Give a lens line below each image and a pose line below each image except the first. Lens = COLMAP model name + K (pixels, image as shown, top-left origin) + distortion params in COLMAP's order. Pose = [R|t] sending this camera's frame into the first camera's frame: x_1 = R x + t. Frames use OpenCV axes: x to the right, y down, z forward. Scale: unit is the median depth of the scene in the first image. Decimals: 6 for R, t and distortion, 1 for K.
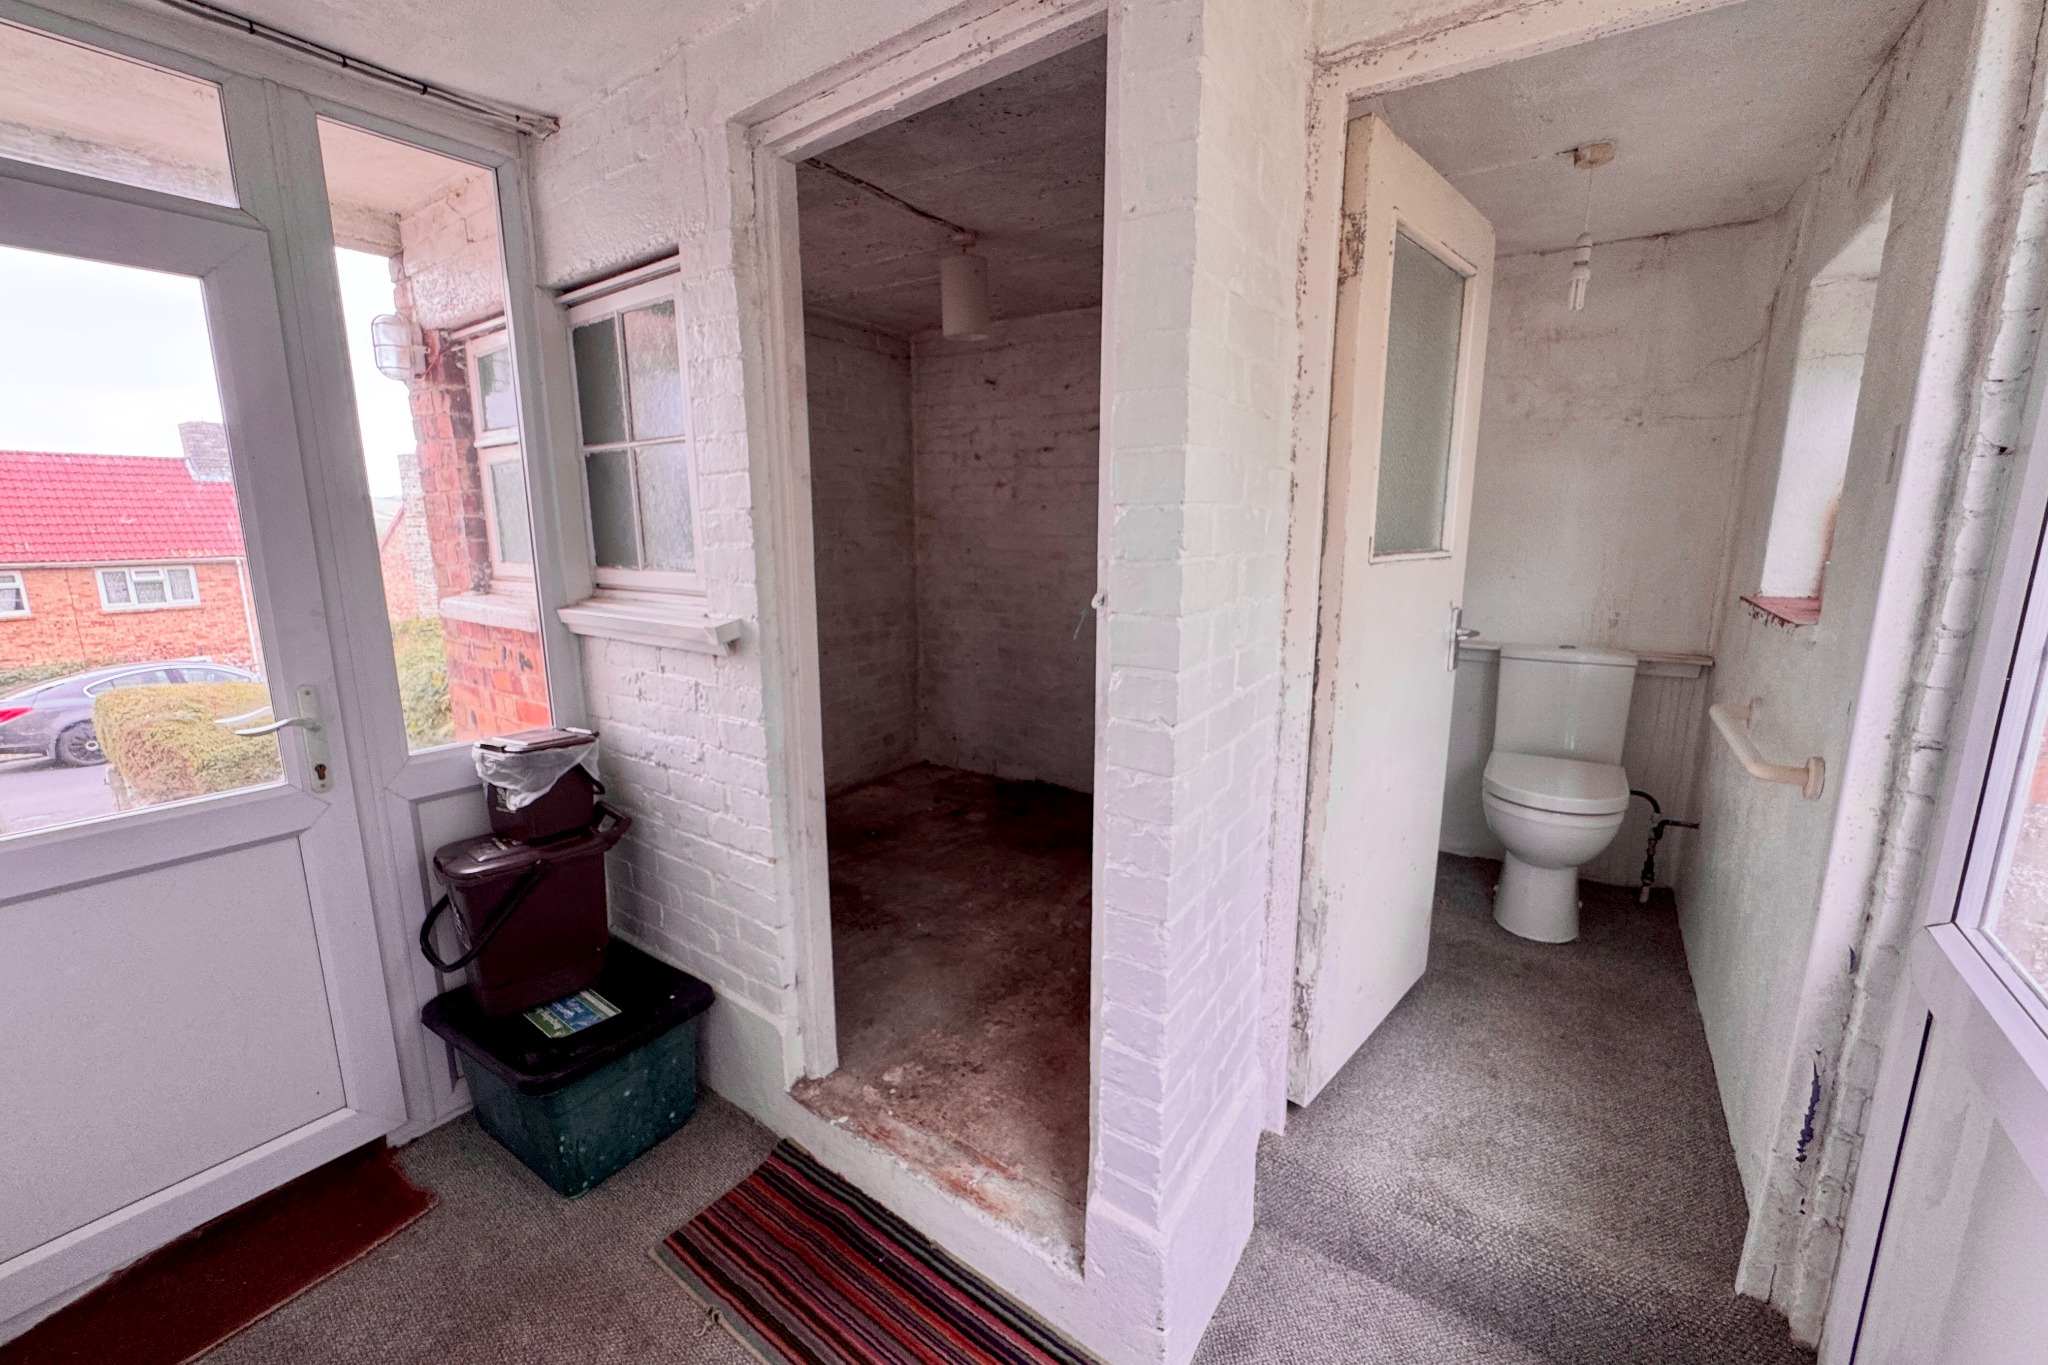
lens RADIAL K [[812.0, 0, 1023.8], [0, 812.0, 680.2], [0, 0, 1]] dist [-0.000887, 0.000235]
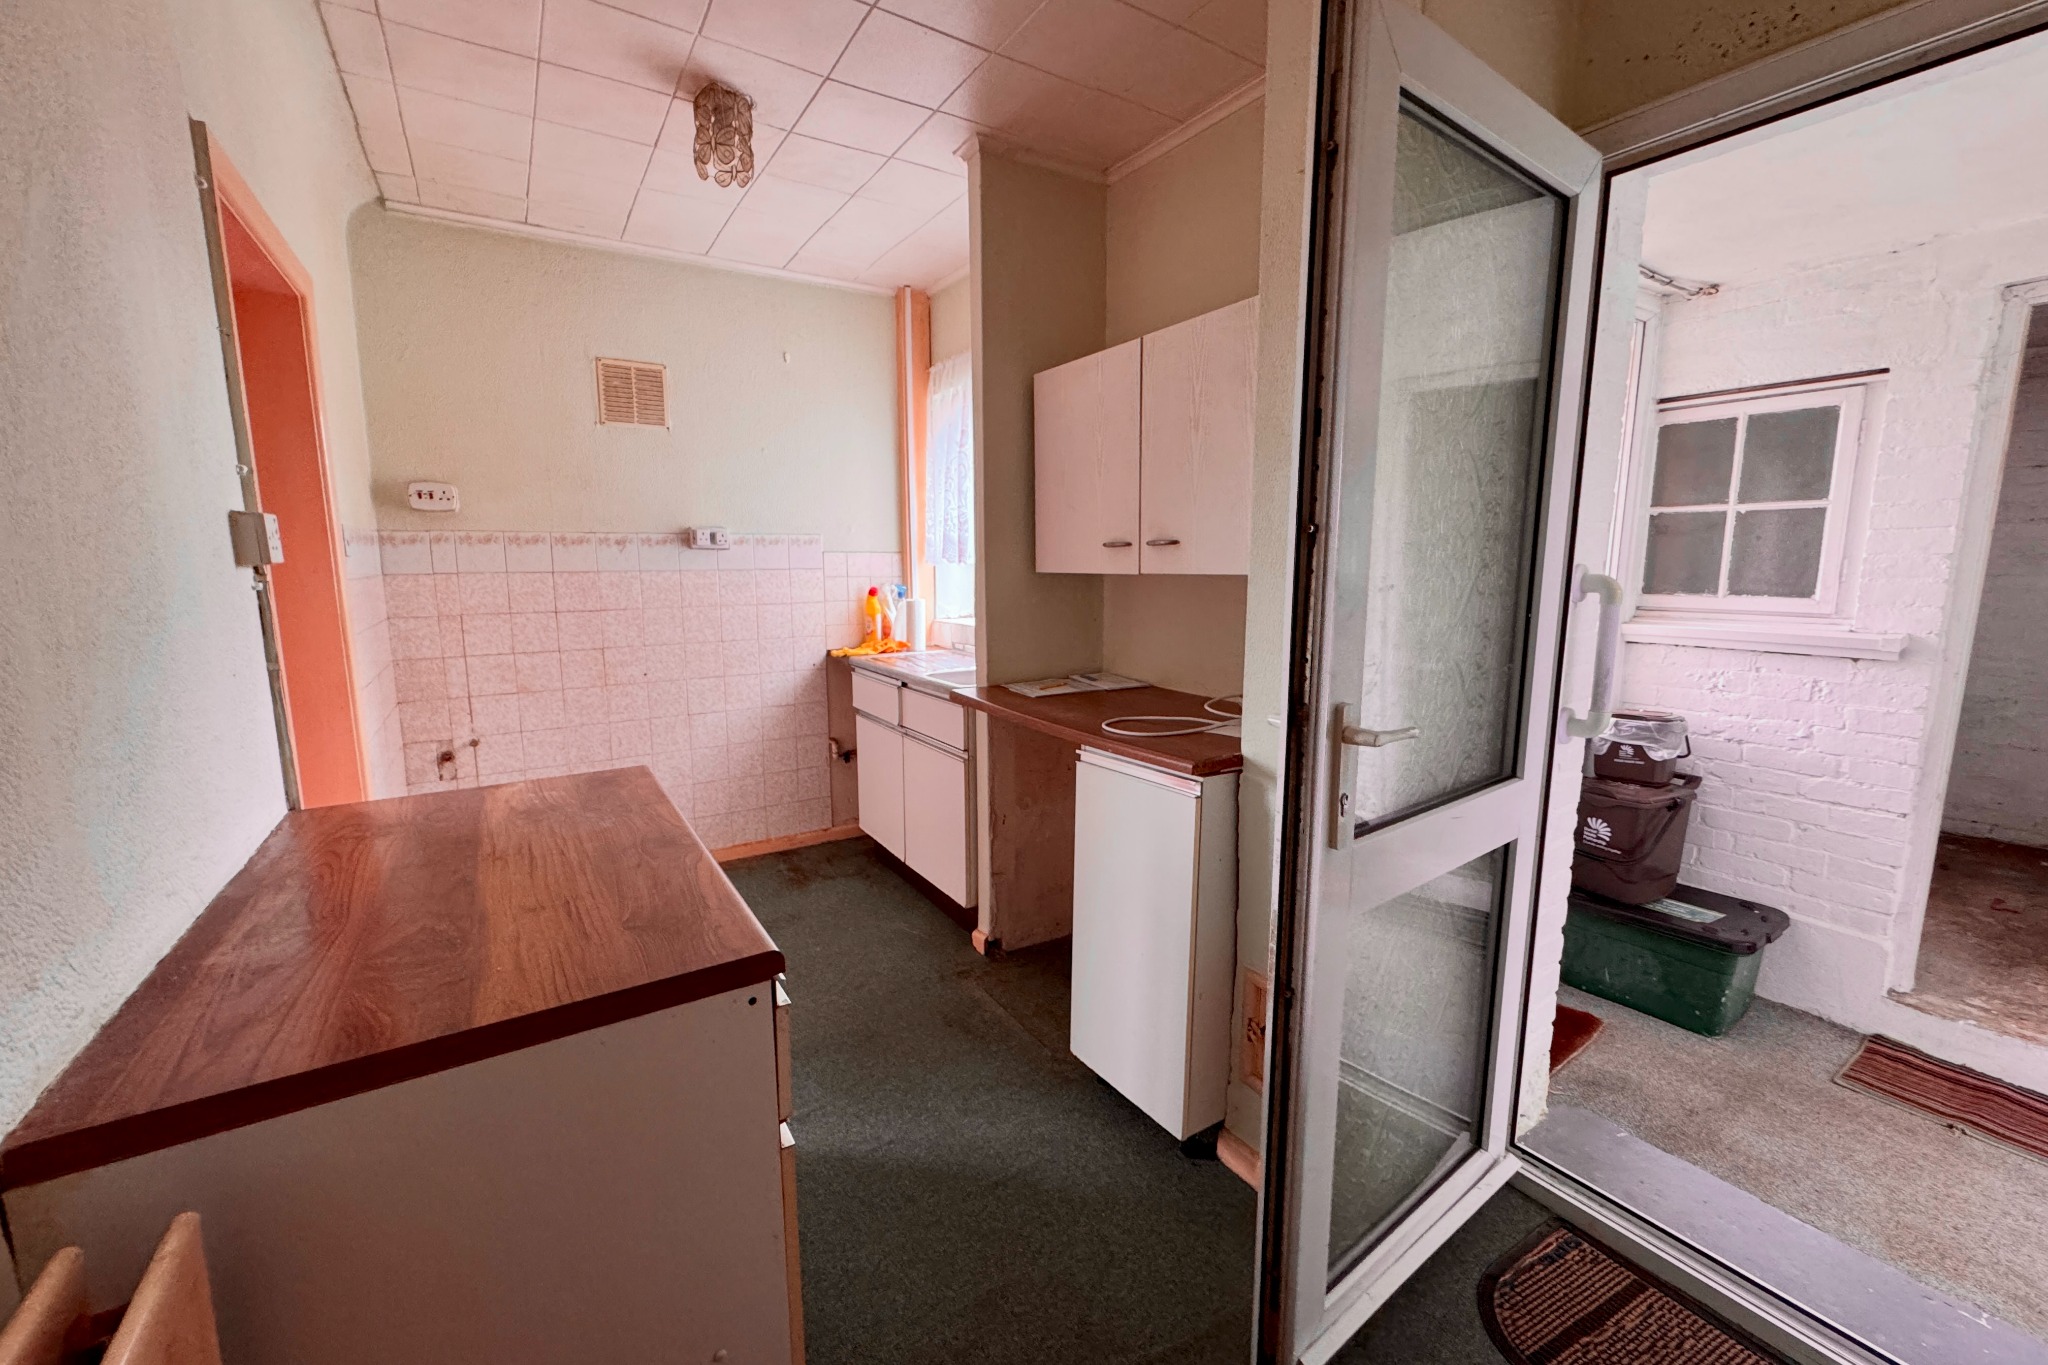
lens RADIAL K [[812.0, 0, 1023.8], [0, 812.0, 680.2], [0, 0, 1]] dist [-0.000887, 0.000235]
pose [[0.933427, 0.053165, -0.354807, -1.146970], [-0.065627, 0.997575, -0.023174, 0.120479], [0.352715, 0.044916, 0.934652, -0.732717]]
